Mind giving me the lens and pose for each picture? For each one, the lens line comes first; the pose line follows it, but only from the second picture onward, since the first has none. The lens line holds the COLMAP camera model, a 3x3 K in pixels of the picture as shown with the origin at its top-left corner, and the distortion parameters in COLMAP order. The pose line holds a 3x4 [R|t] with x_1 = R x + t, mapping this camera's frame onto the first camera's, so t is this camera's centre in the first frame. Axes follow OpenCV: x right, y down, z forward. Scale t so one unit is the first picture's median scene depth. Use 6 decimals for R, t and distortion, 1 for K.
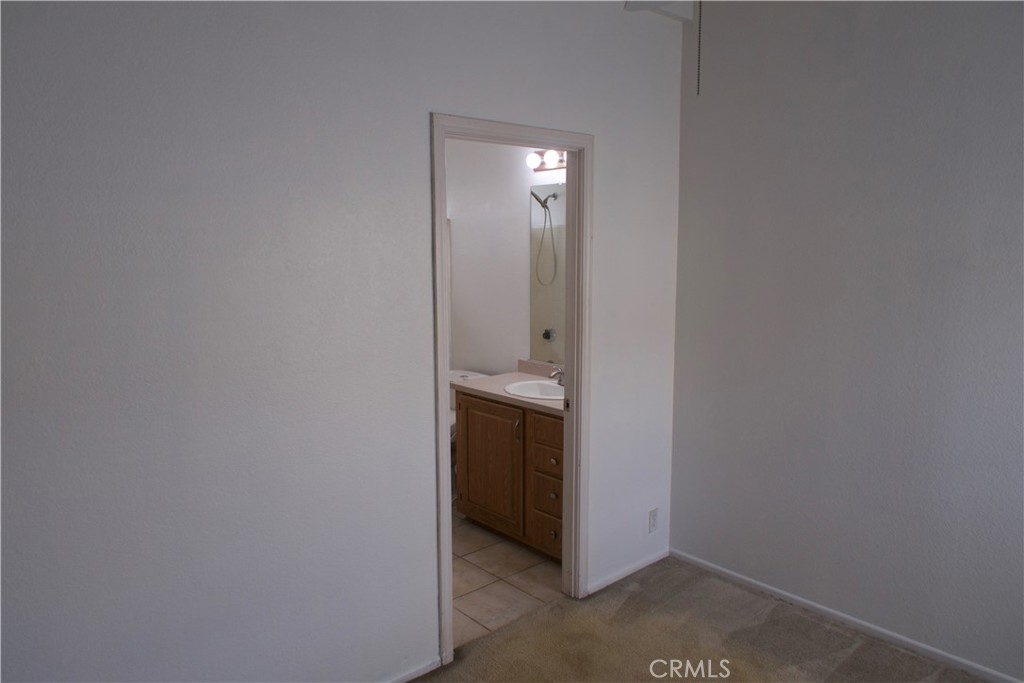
lens RADIAL K [[719.9, 0, 512.1], [0, 719.9, 341.7], [0, 0, 1]] dist [-0.004970, 0.001725]
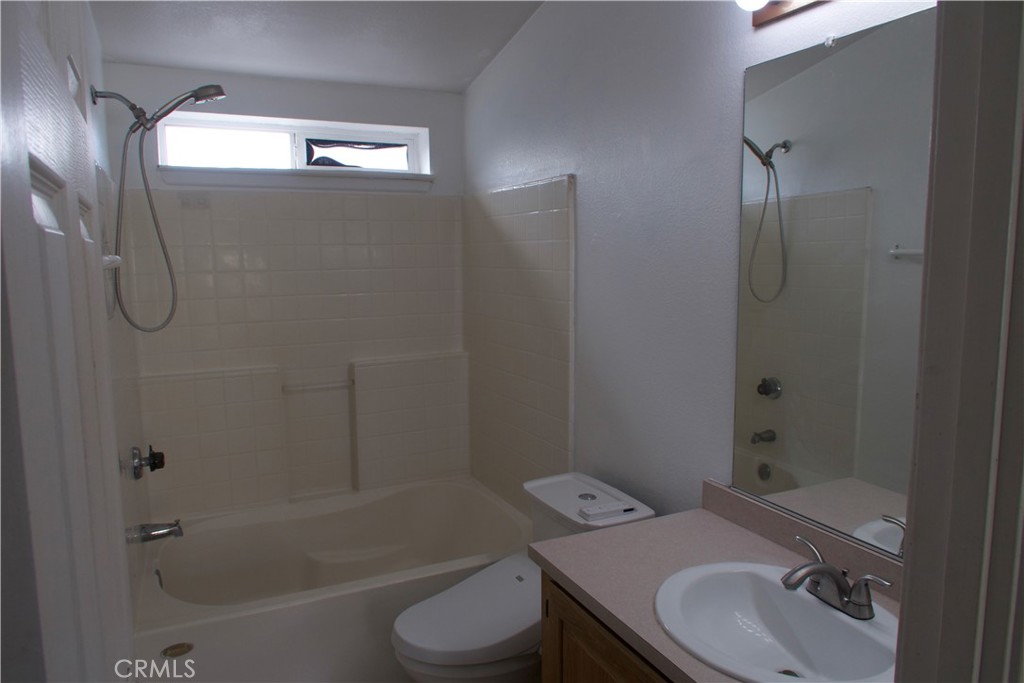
lens RADIAL K [[719.9, 0, 511.2], [0, 719.9, 341.8], [0, 0, 1]] dist [-0.004970, 0.001725]
pose [[0.961476, 0.024743, -0.273774, 0.009835], [-0.027657, 0.999594, -0.006790, -0.037545], [0.273495, 0.014101, 0.961770, 0.397852]]
